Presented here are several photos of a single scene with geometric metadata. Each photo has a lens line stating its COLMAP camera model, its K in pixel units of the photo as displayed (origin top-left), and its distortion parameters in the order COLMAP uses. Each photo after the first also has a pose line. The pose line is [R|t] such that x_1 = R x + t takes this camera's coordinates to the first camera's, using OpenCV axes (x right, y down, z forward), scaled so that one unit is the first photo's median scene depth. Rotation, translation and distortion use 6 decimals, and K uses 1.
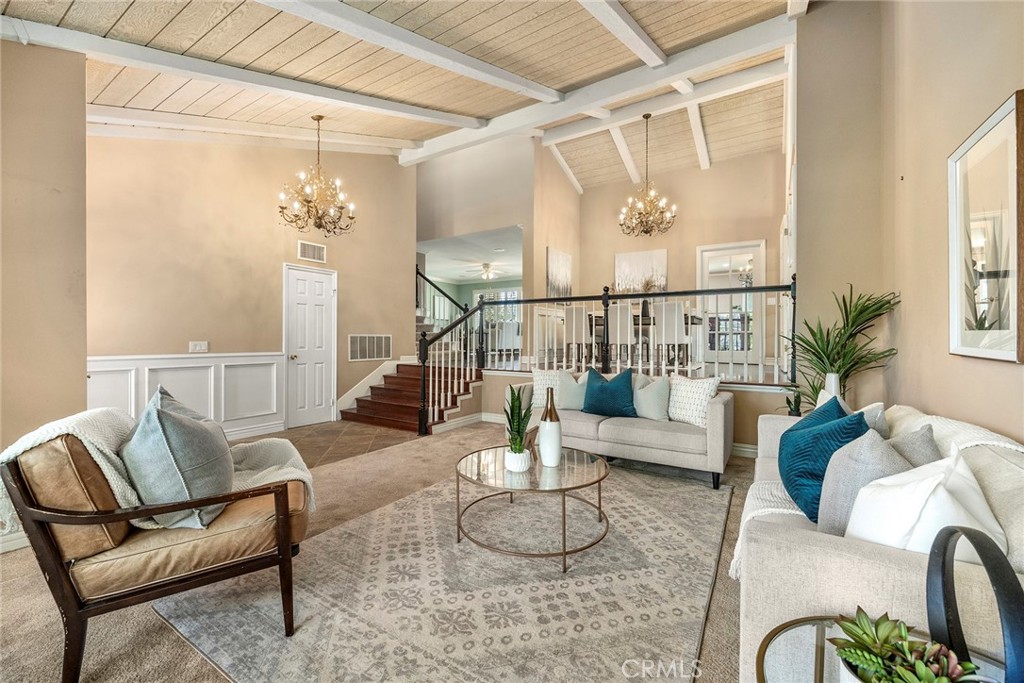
lens RADIAL K [[413.1, 0, 517.8], [0, 413.1, 336.4], [0, 0, 1]] dist [-0.001381, -0.000591]
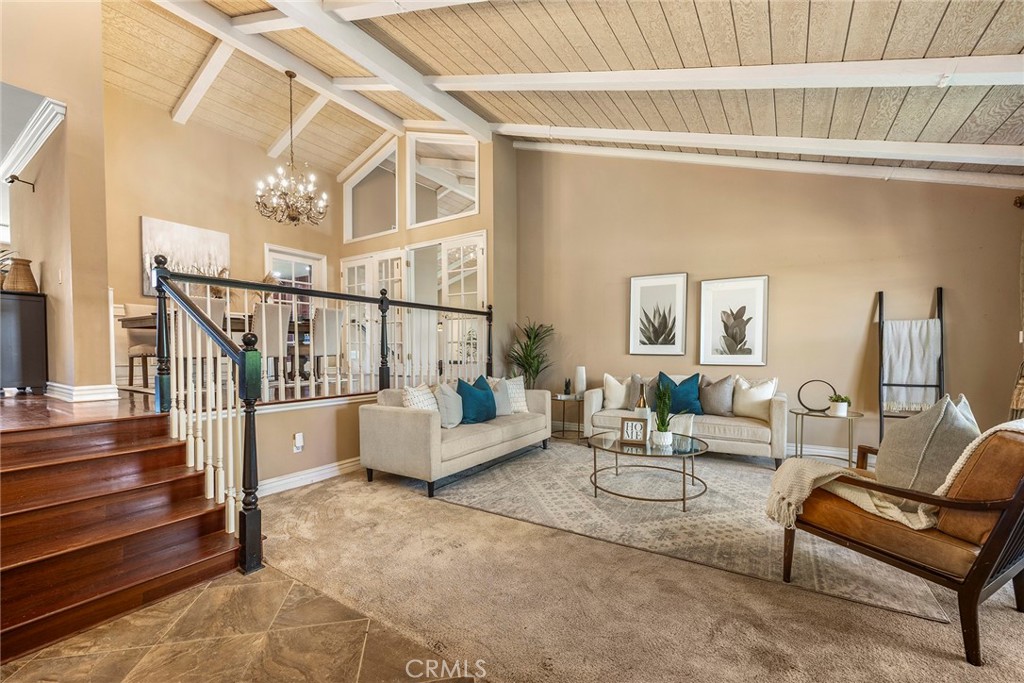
lens RADIAL K [[413.1, 0, 515.2], [0, 413.1, 362.0], [0, 0, 1]] dist [-0.001381, -0.000591]
pose [[0.014162, -0.032911, 0.999358, -0.661131], [-0.000348, 0.999458, 0.032919, 0.003148], [-0.999900, -0.000814, 0.014143, 0.716876]]
